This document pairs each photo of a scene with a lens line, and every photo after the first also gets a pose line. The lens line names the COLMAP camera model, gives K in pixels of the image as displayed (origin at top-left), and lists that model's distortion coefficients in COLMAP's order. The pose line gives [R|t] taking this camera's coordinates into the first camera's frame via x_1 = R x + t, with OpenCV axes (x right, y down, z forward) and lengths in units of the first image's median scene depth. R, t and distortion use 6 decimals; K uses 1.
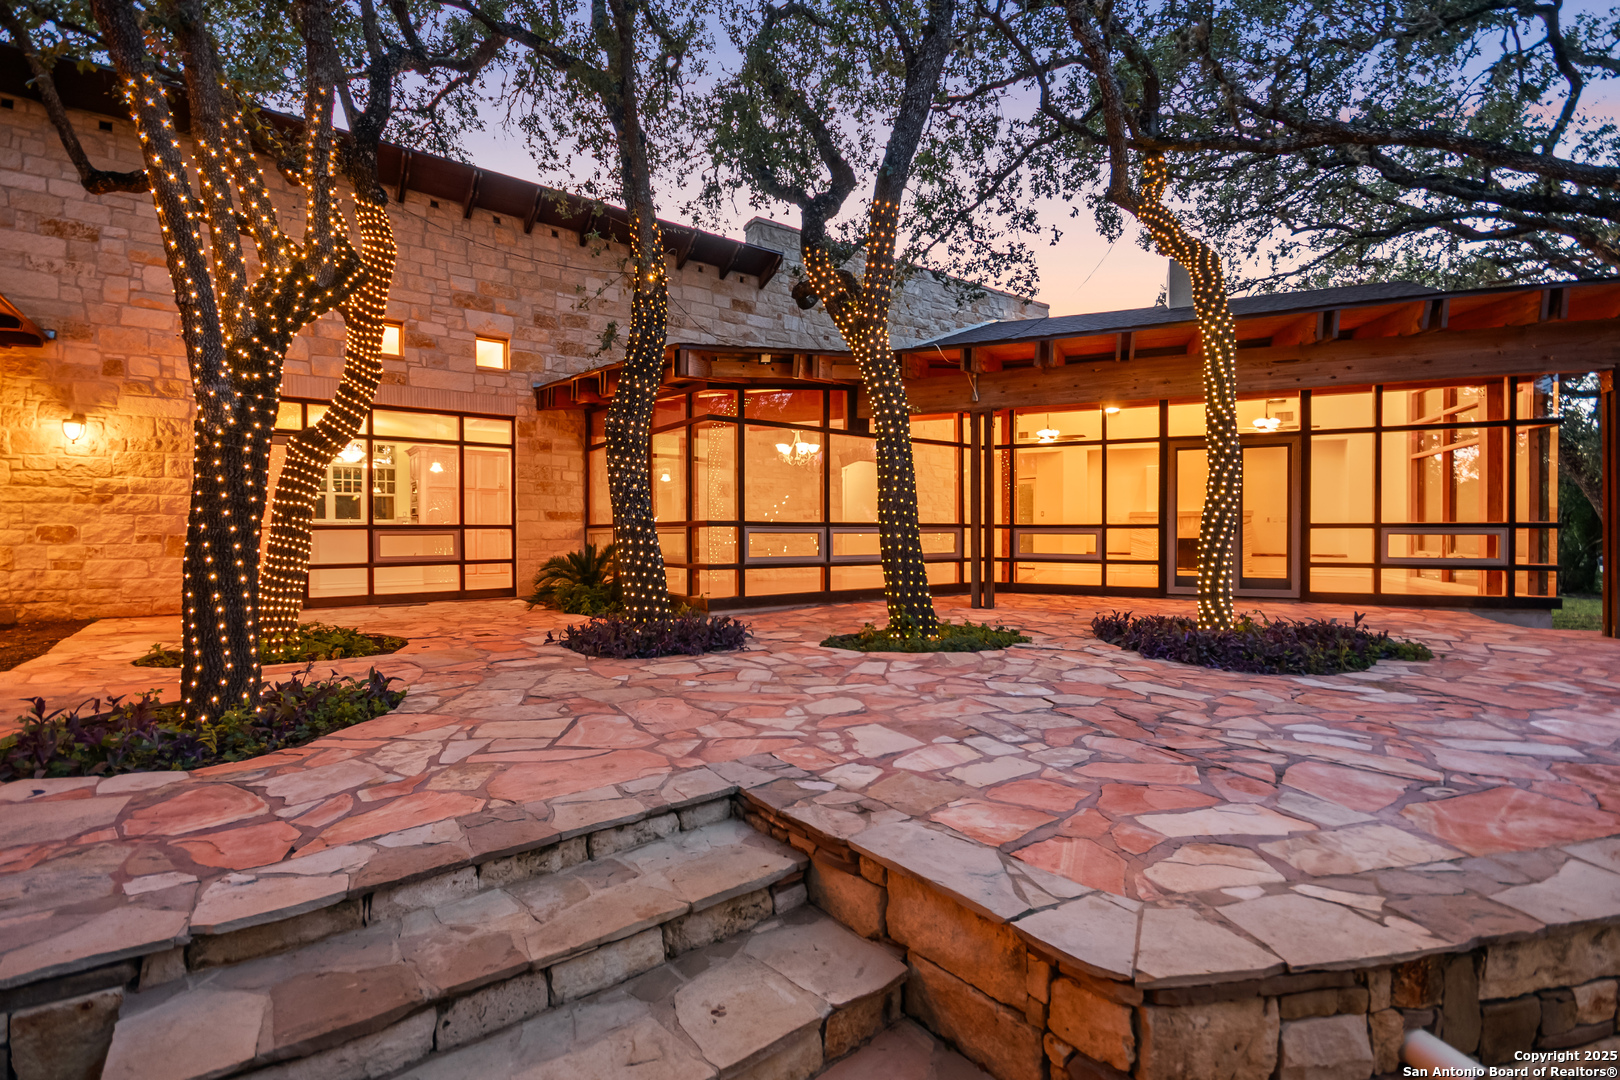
lens RADIAL K [[713.8, 0, 803.8], [0, 713.8, 542.1], [0, 0, 1]] dist [0.009926, -0.009546]
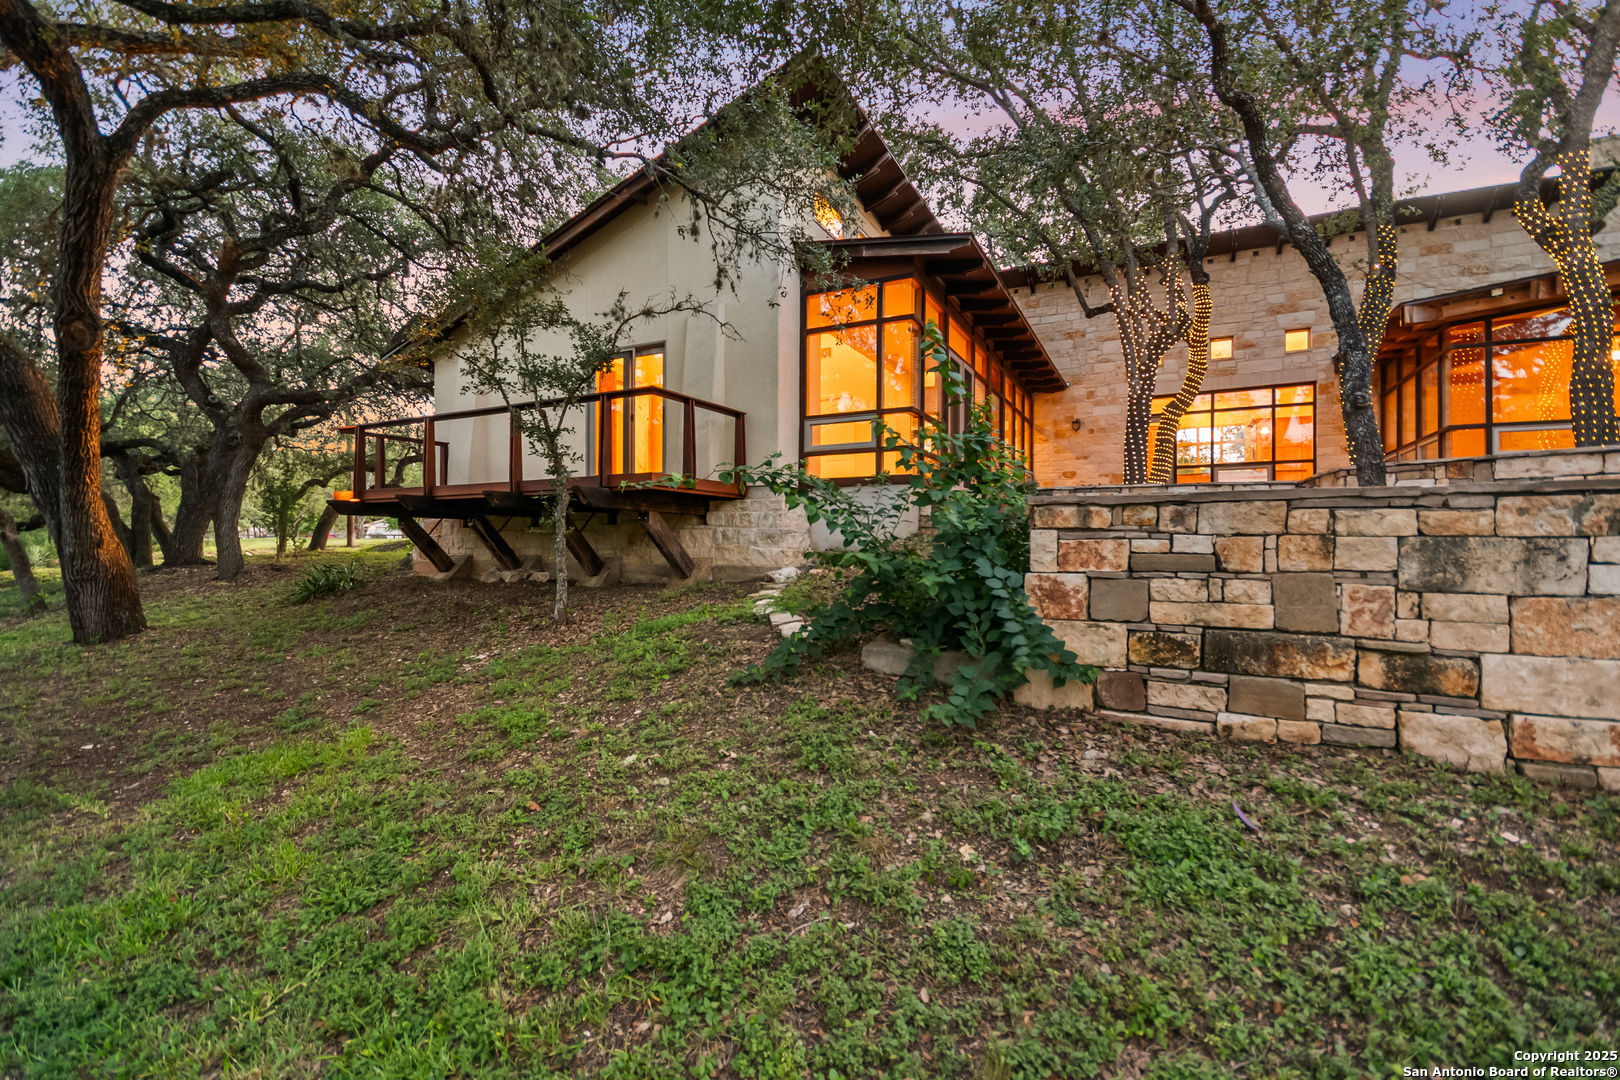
lens RADIAL K [[713.8, 0, 797.2], [0, 713.8, 540.1], [0, 0, 1]] dist [0.009926, -0.009546]
pose [[0.435856, -0.004928, -0.900003, 0.656233], [-0.016222, 0.999780, -0.013330, 0.271173], [0.899870, 0.020410, 0.435680, -0.817529]]
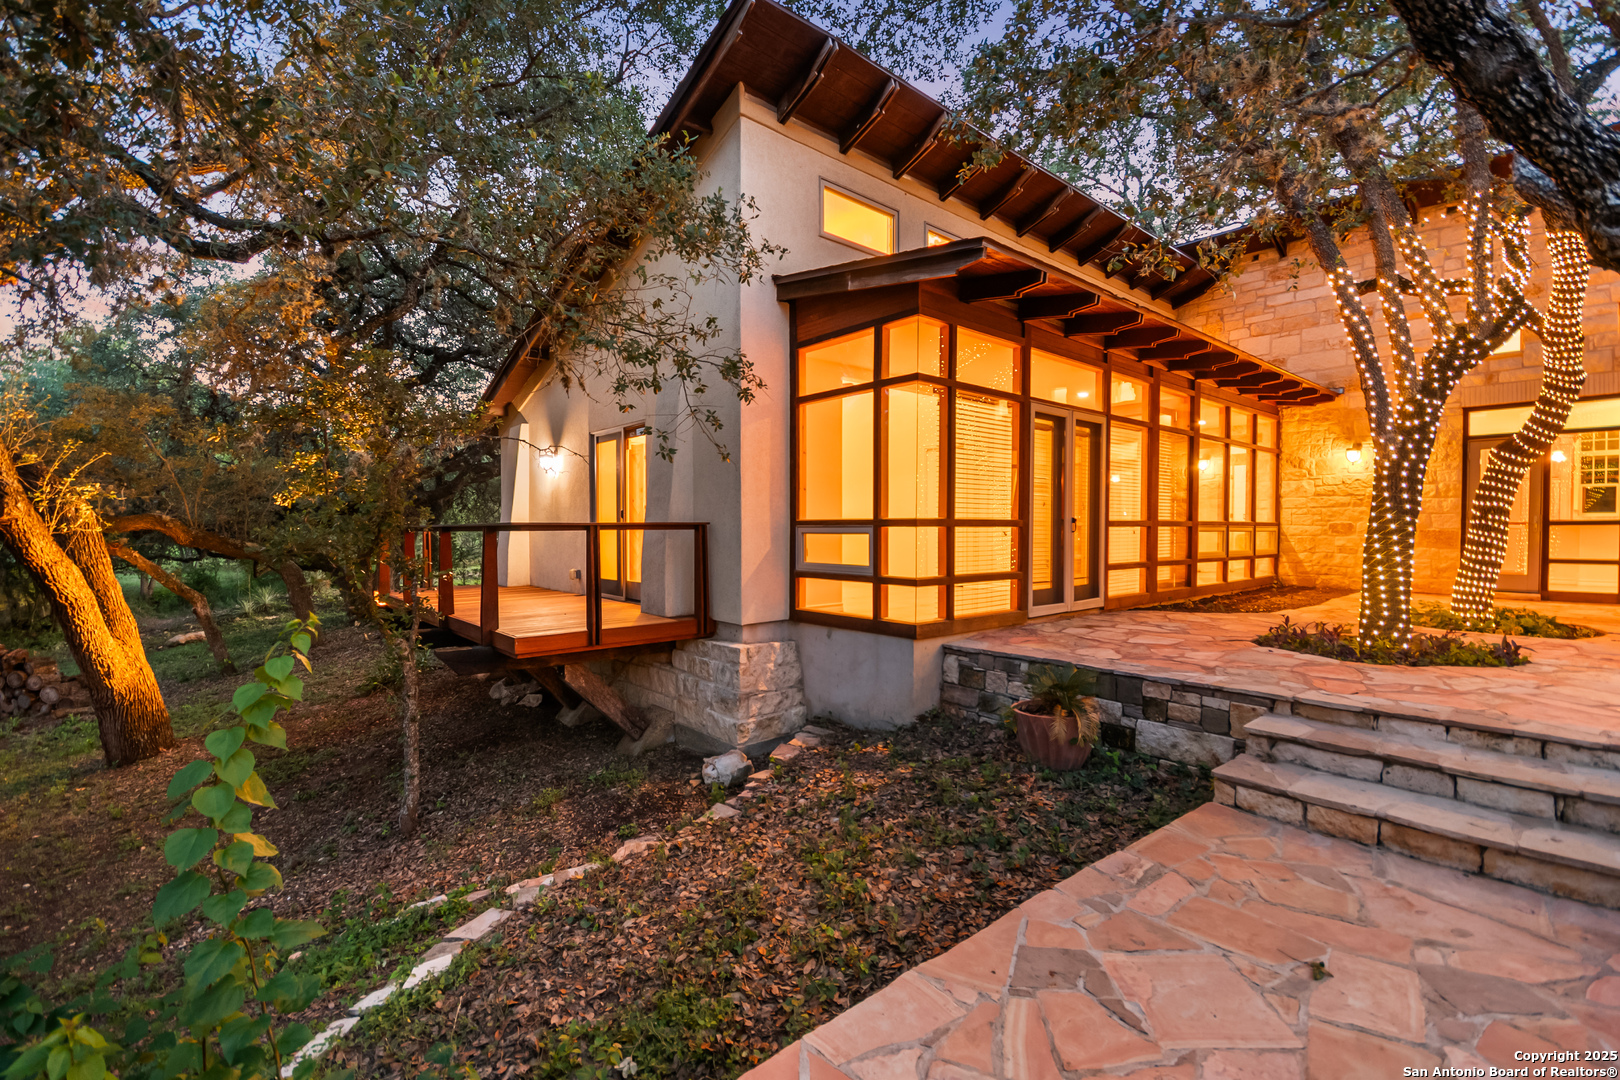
lens RADIAL K [[713.8, 0, 799.1], [0, 713.8, 541.3], [0, 0, 1]] dist [0.009926, -0.009546]
pose [[0.065849, 0.021246, -0.997603, 0.378431], [-0.013896, 0.999696, 0.020373, 0.000183], [0.997733, 0.012521, 0.066124, -0.218579]]
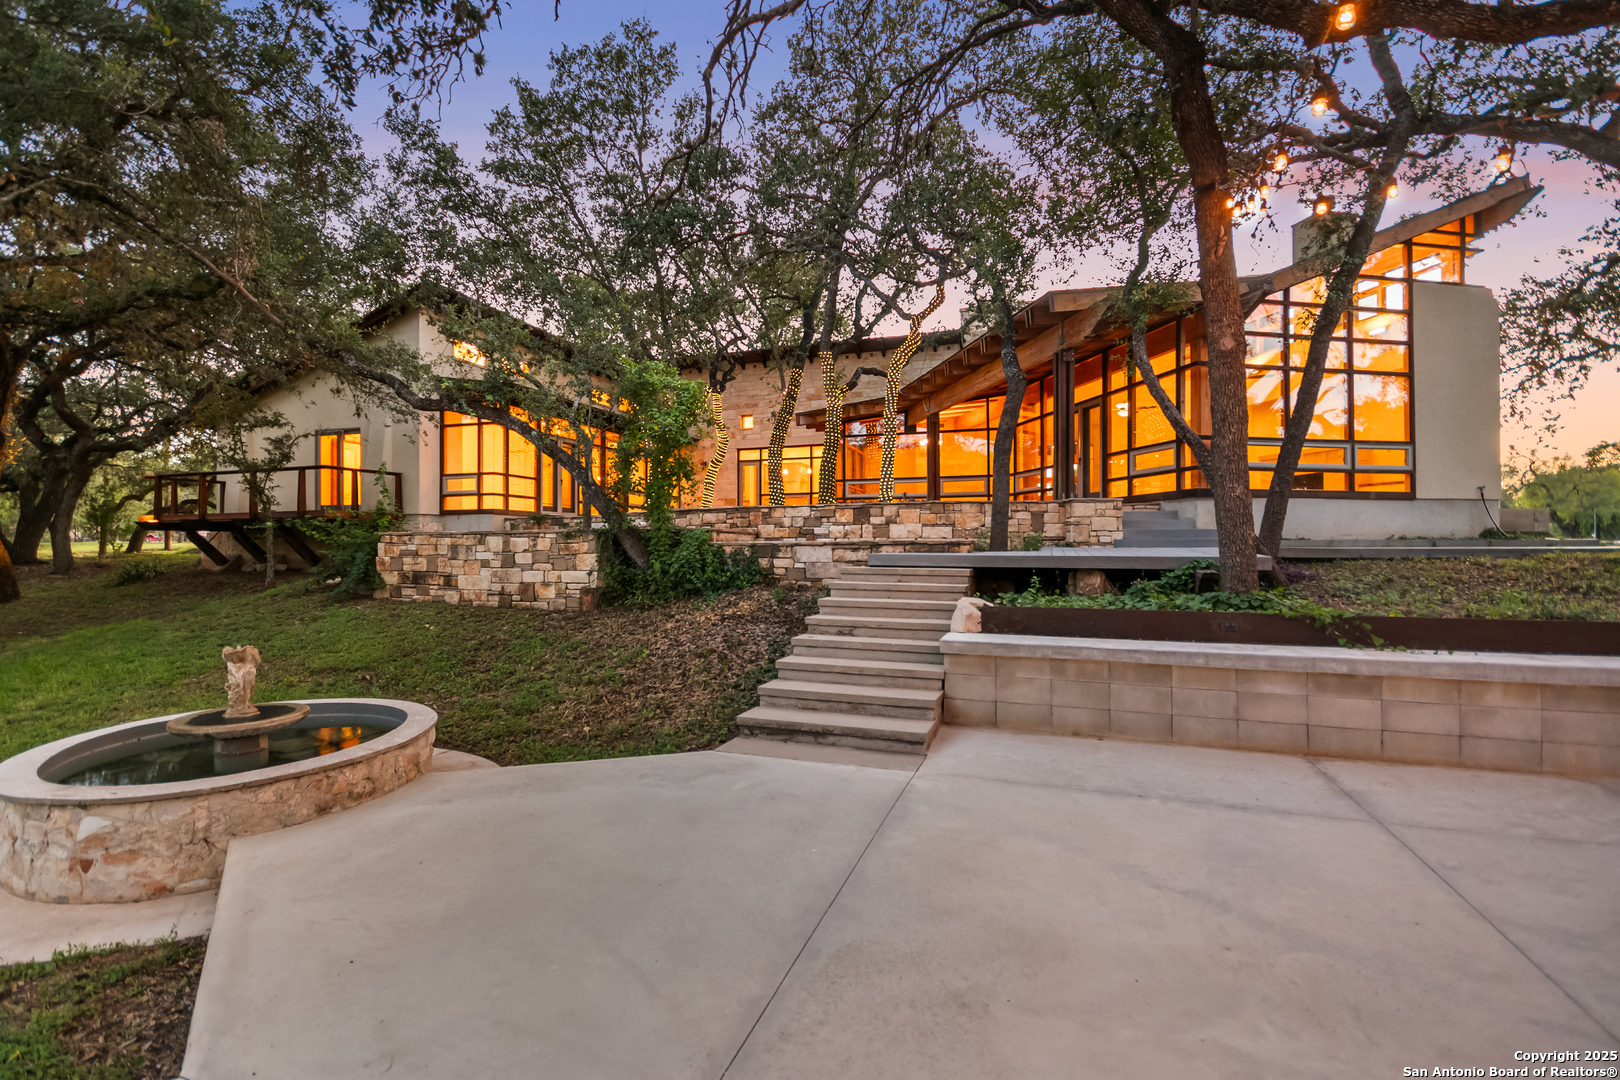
lens RADIAL K [[713.8, 0, 803.8], [0, 713.8, 542.1], [0, 0, 1]] dist [0.009926, -0.009546]
pose [[0.570291, -0.004635, -0.821430, 2.244429], [-0.009482, 0.999880, -0.012225, 0.262277], [0.821388, 0.014761, 0.570179, -0.560630]]
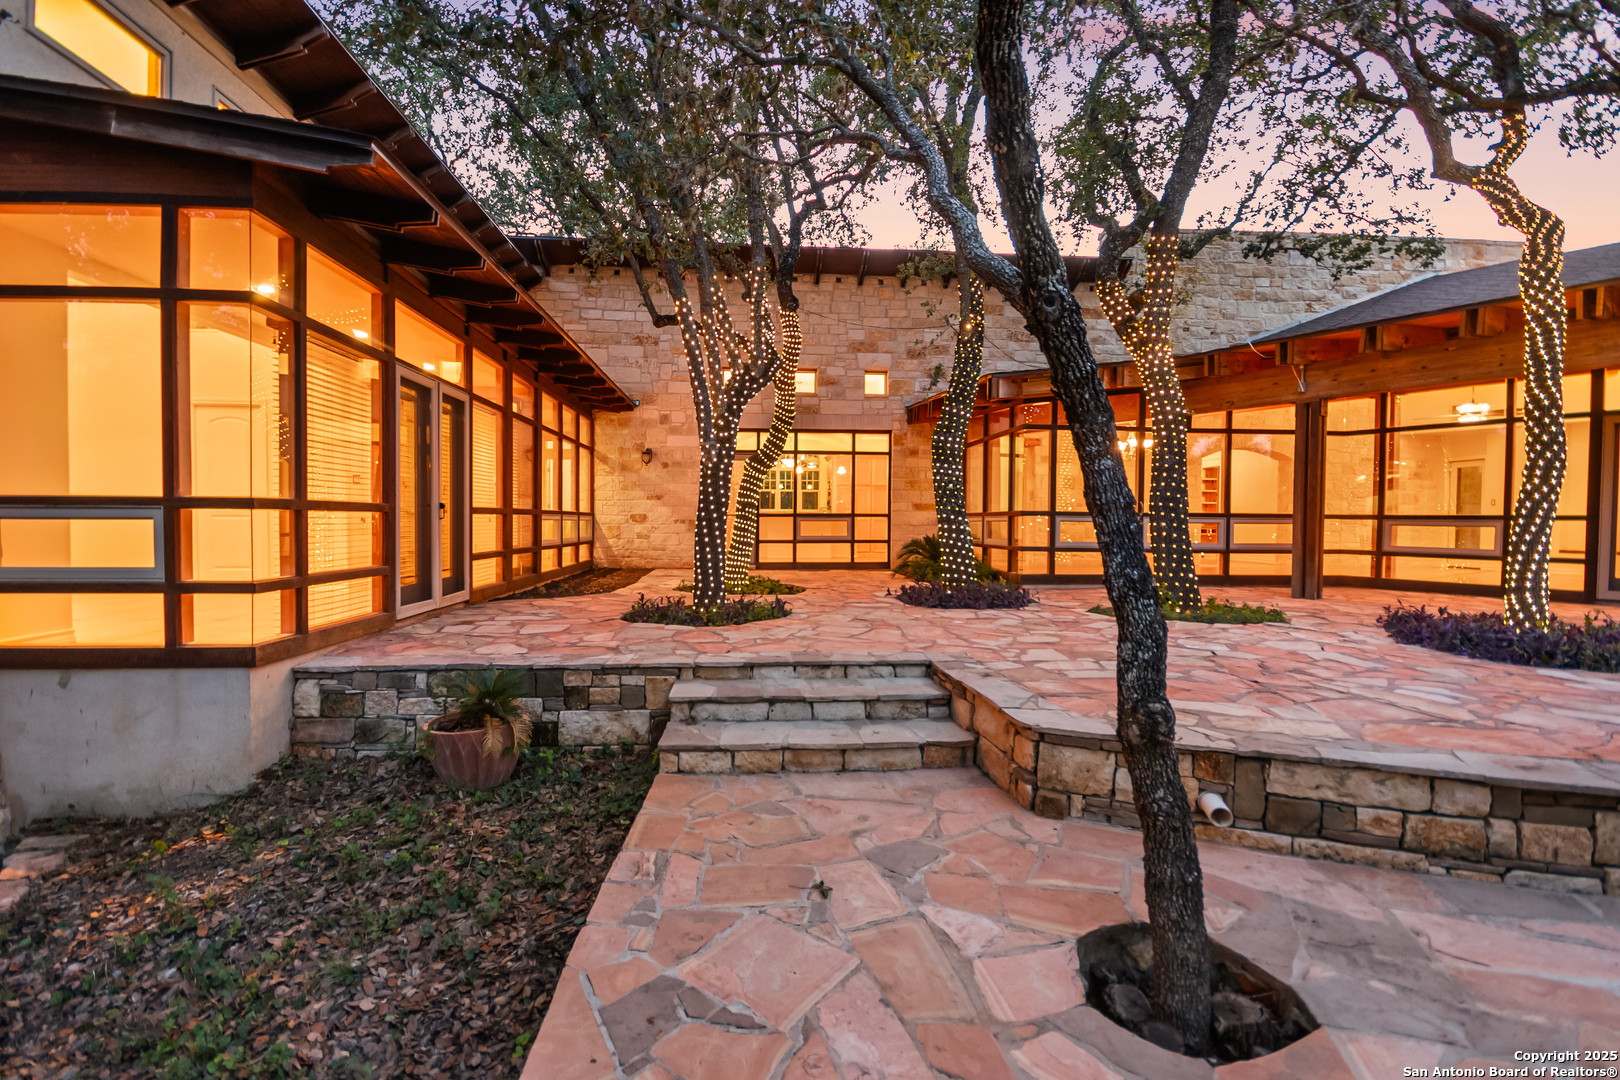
lens RADIAL K [[713.8, 0, 807.4], [0, 713.8, 538.1], [0, 0, 1]] dist [0.009926, -0.009546]
pose [[0.848222, 0.021320, -0.529212, 0.252249], [-0.016502, 0.999768, 0.013828, 0.007270], [0.529384, -0.002996, 0.848377, -0.292192]]
